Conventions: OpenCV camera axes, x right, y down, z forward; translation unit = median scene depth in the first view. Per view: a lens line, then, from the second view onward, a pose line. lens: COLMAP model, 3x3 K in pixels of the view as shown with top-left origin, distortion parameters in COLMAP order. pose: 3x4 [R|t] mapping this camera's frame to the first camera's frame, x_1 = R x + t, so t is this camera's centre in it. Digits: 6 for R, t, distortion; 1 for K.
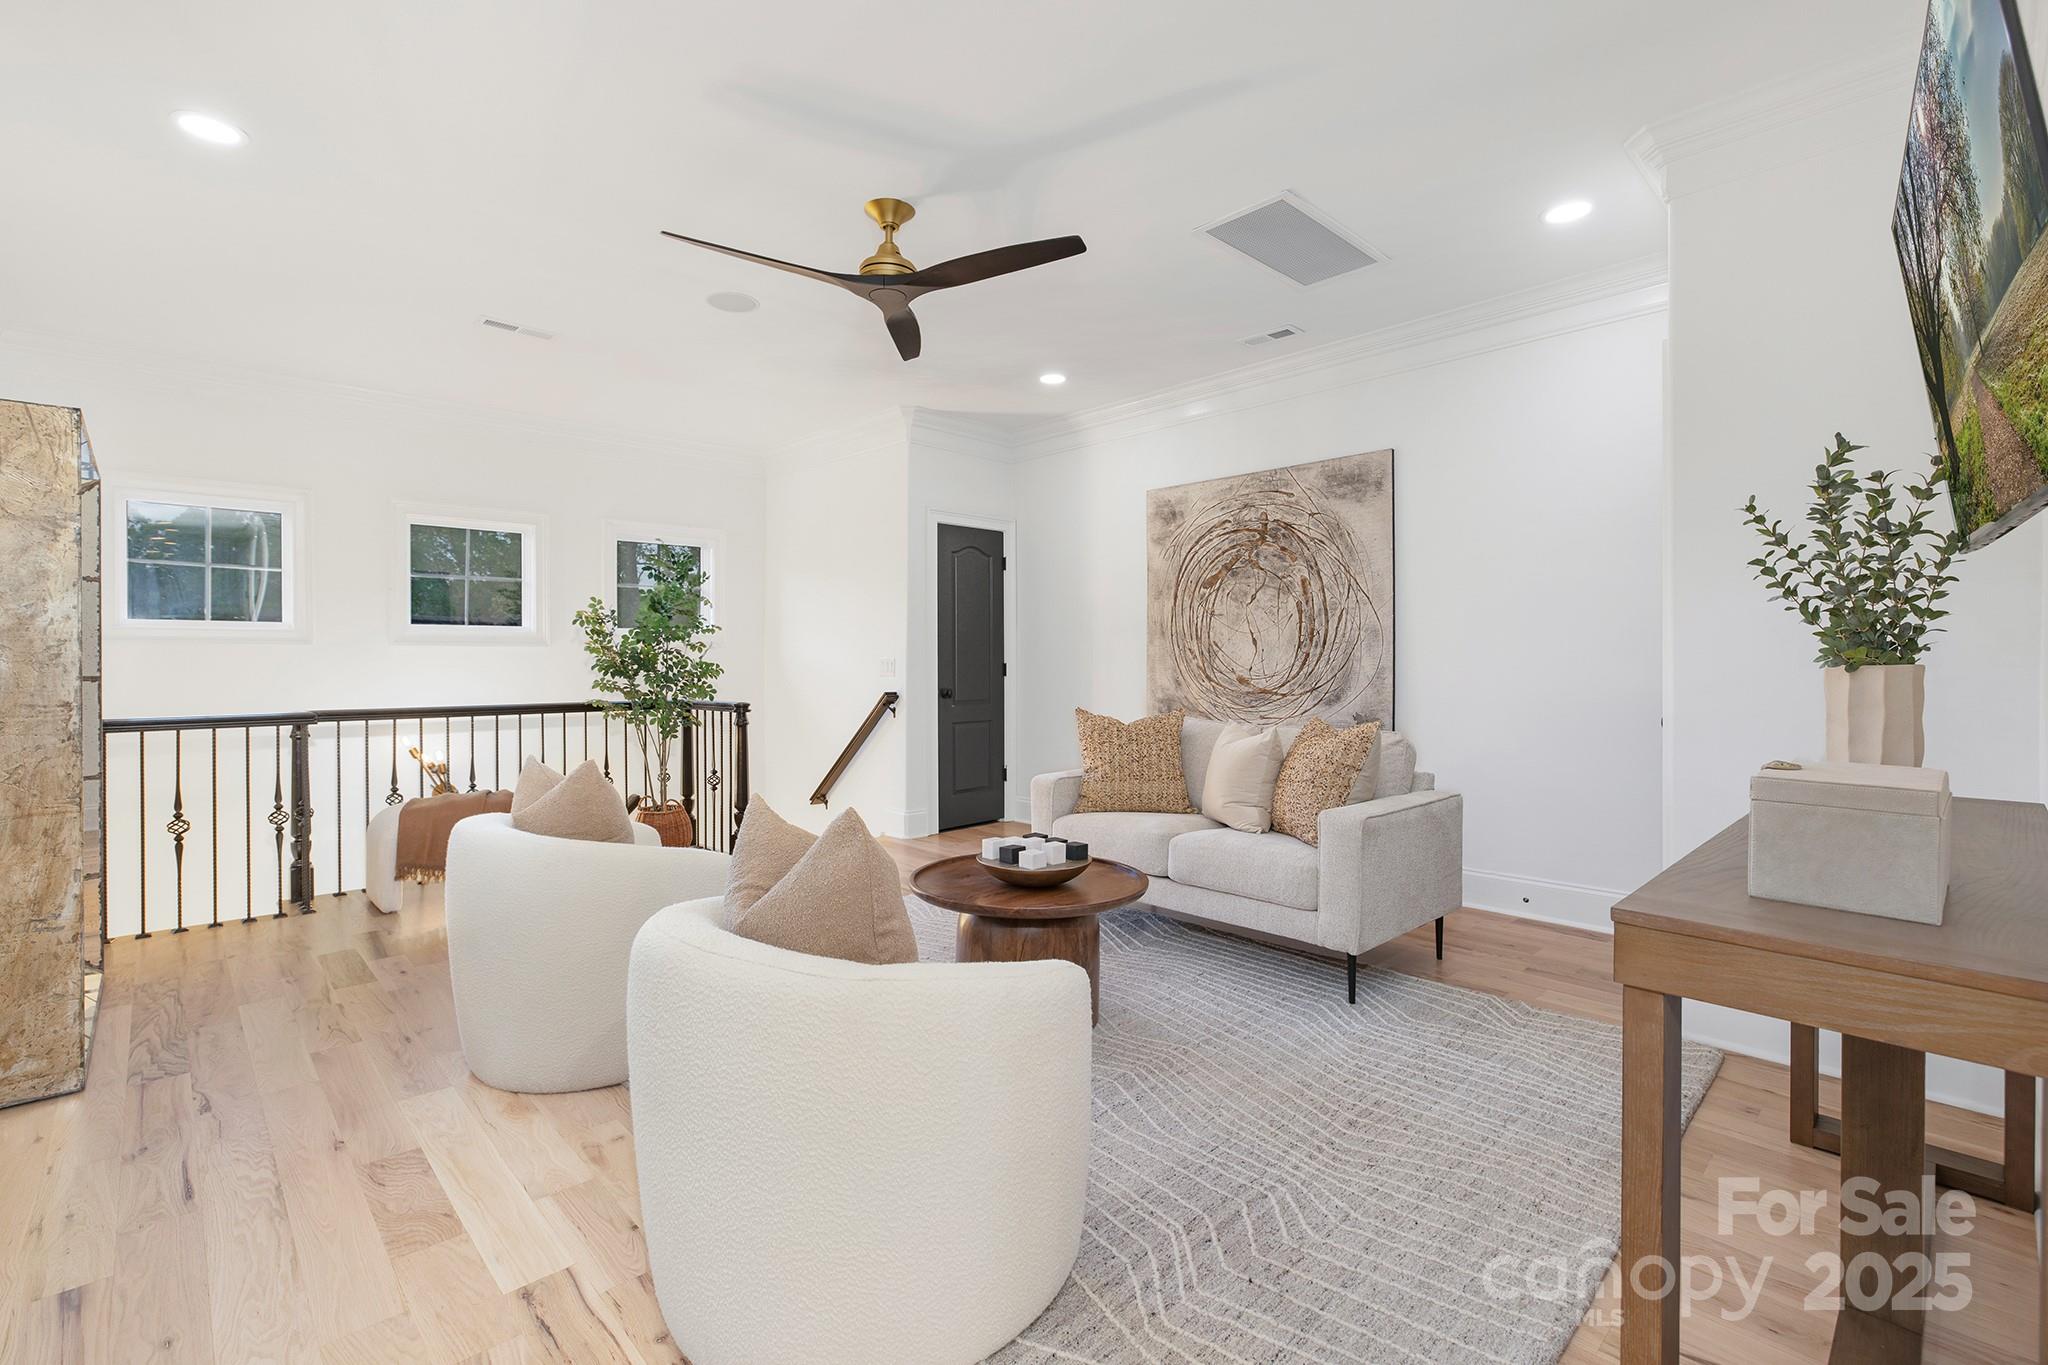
lens RADIAL K [[902.4, 0, 1009.3], [0, 902.4, 676.5], [0, 0, 1]] dist [0.001181, 0.000208]
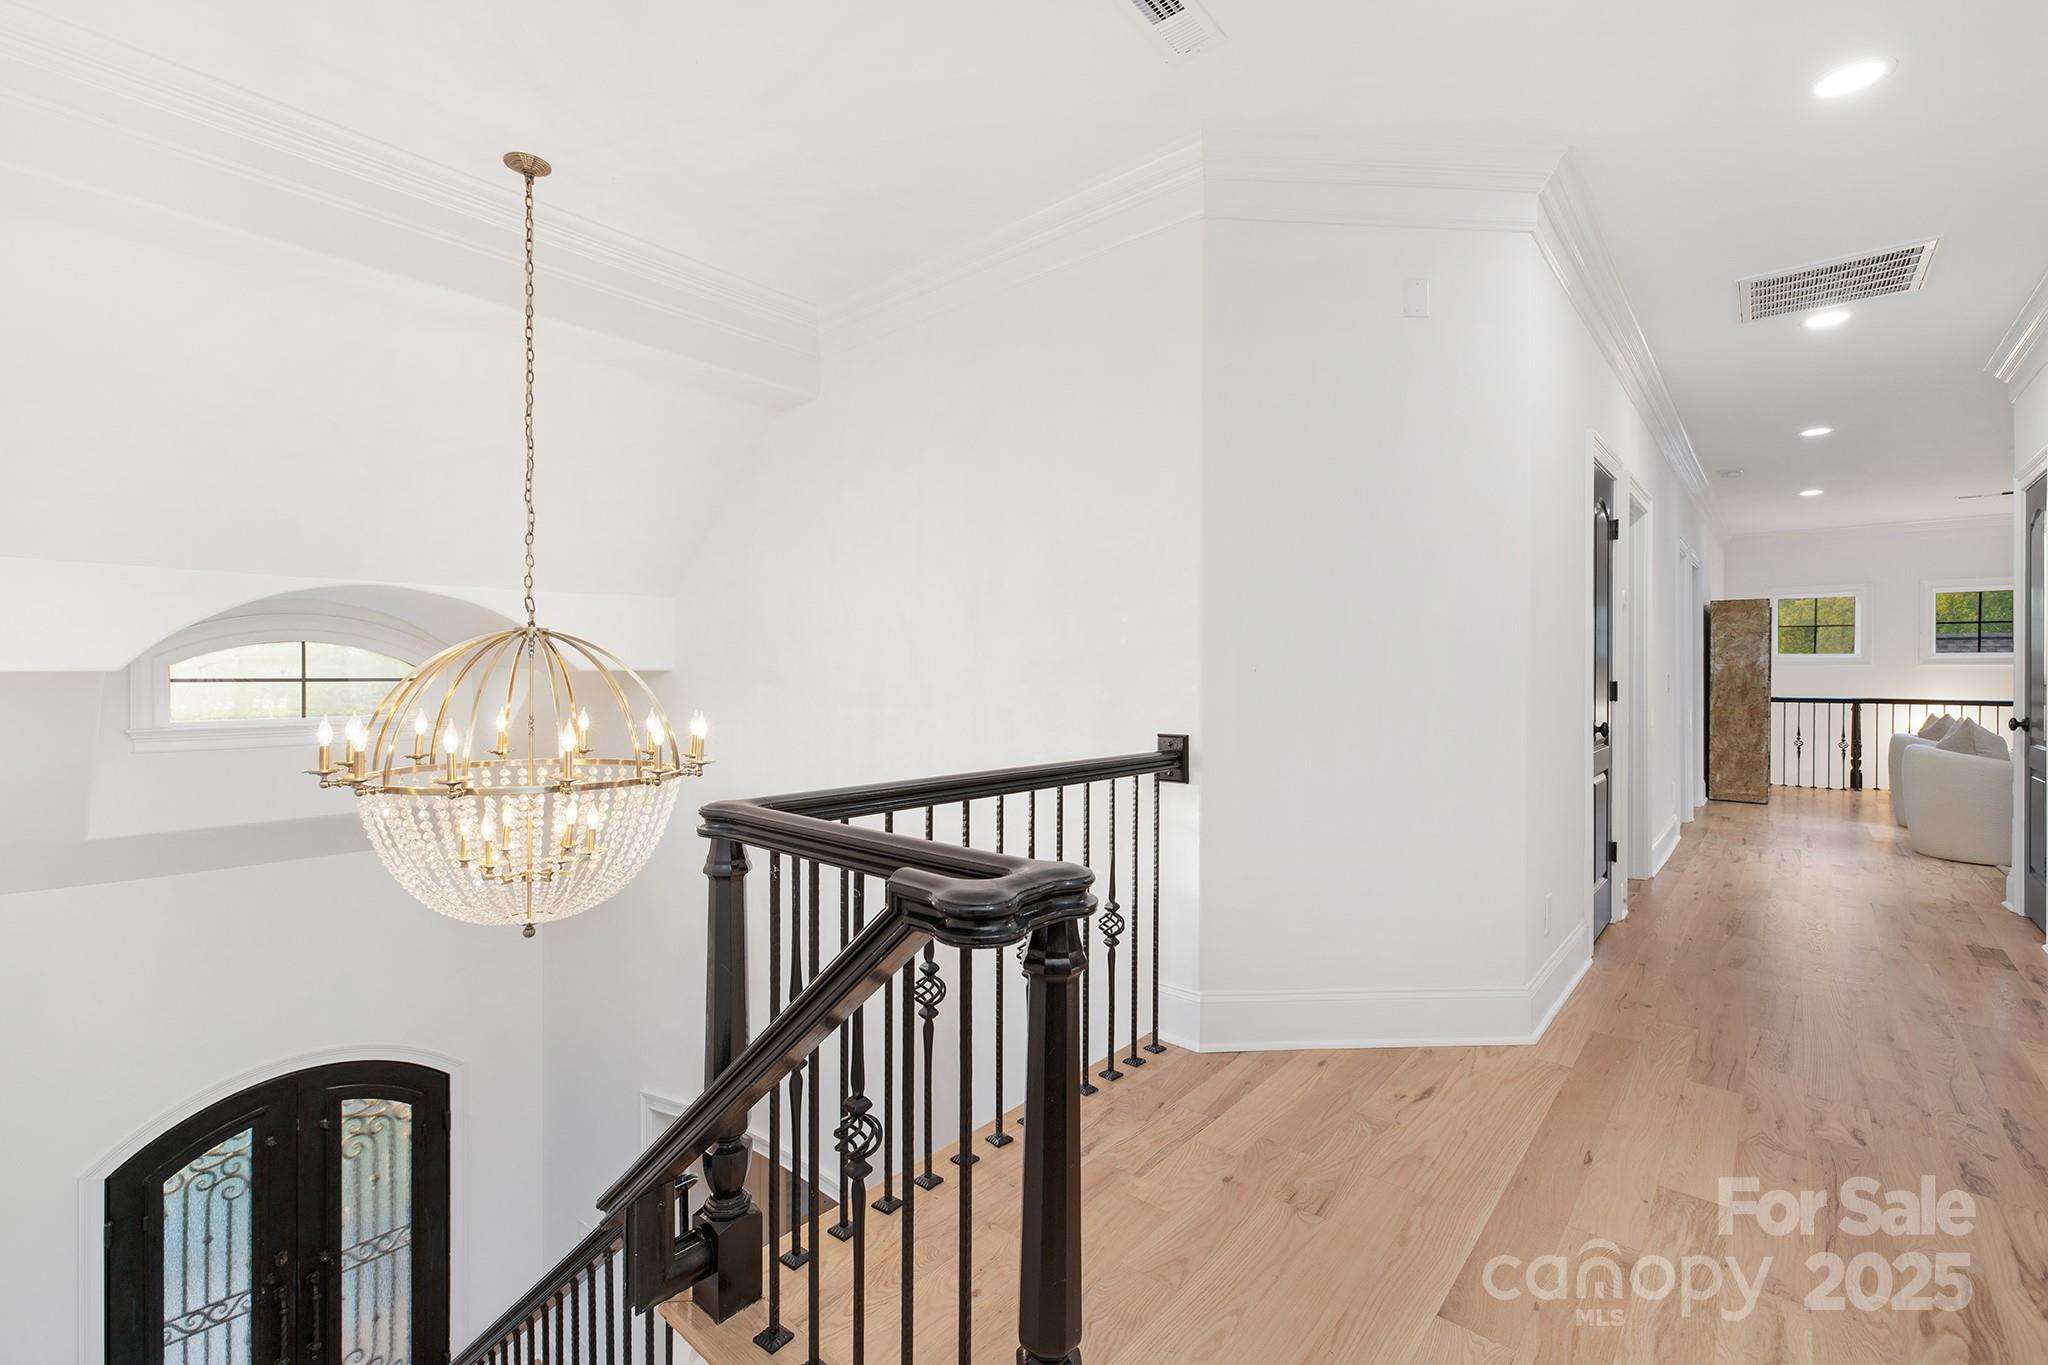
lens RADIAL K [[902.4, 0, 1009.9], [0, 902.4, 681.3], [0, 0, 1]] dist [0.001181, 0.000208]
pose [[0.100267, 0.005505, -0.994945, 1.164962], [-0.012778, 0.999909, 0.004245, 0.017471], [0.994879, 0.012288, 0.100328, -1.230604]]
